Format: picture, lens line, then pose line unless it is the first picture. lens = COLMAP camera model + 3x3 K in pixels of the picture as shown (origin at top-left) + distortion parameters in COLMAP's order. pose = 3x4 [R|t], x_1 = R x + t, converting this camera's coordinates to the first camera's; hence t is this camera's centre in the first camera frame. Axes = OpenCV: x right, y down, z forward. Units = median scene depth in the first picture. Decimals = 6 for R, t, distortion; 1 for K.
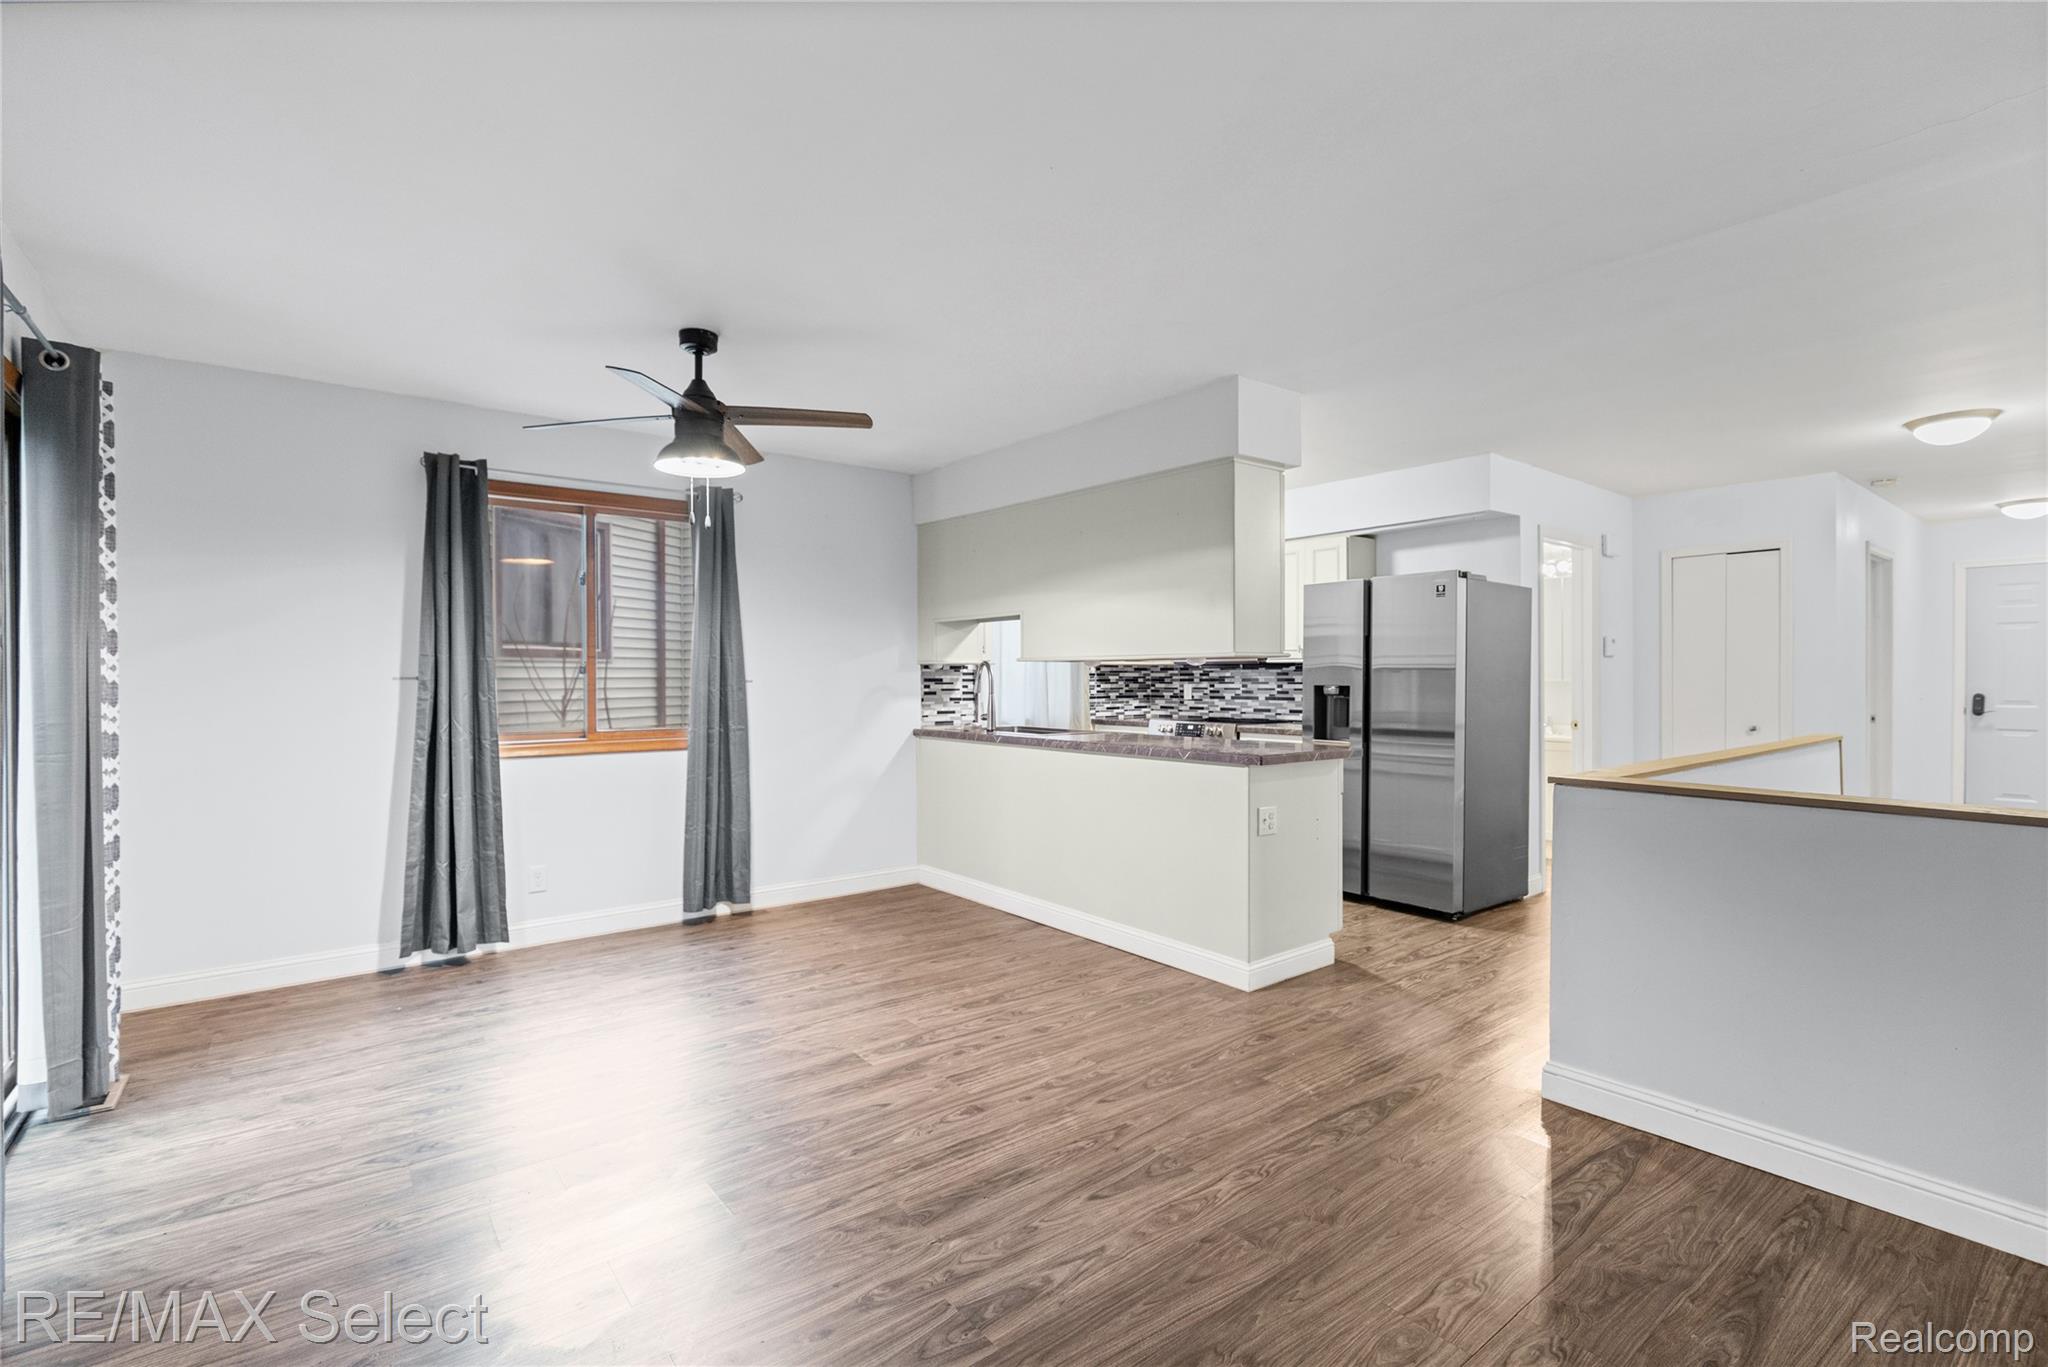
lens RADIAL K [[925.0, 0, 1040.8], [0, 925.0, 685.3], [0, 0, 1]] dist [-0.013235, 0.000235]
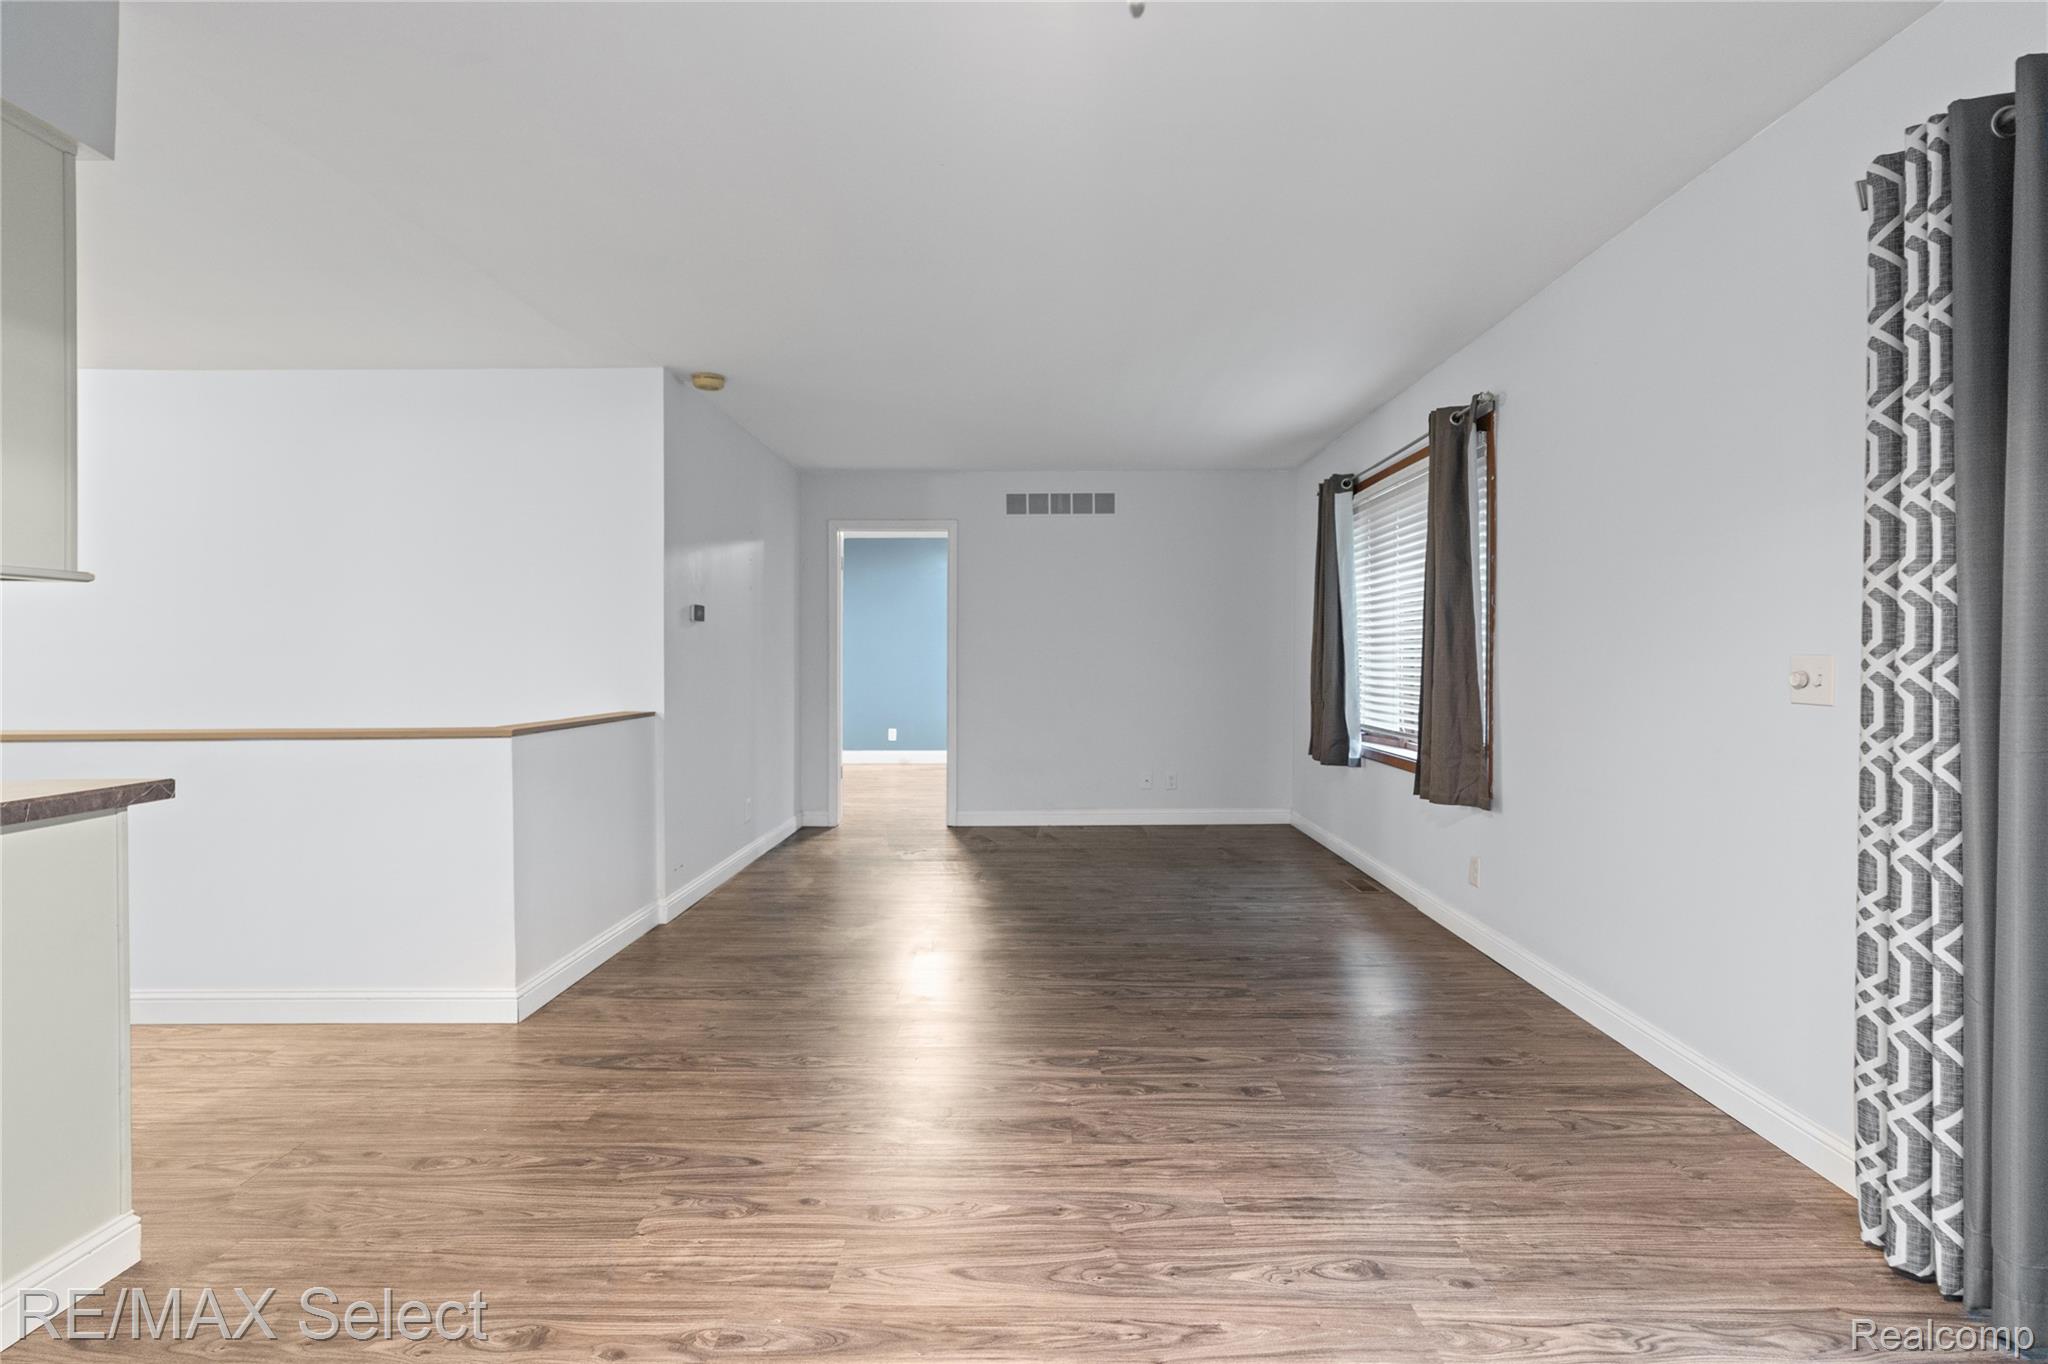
lens RADIAL K [[919.9, 0, 1028.6], [0, 919.9, 661.6], [0, 0, 1]] dist [-0.013190, 0.005521]
pose [[-0.768995, -0.001018, 0.639254, -0.274496], [0.008809, 0.999887, 0.012189, 0.005170], [-0.639195, 0.015005, -0.768899, 0.643132]]
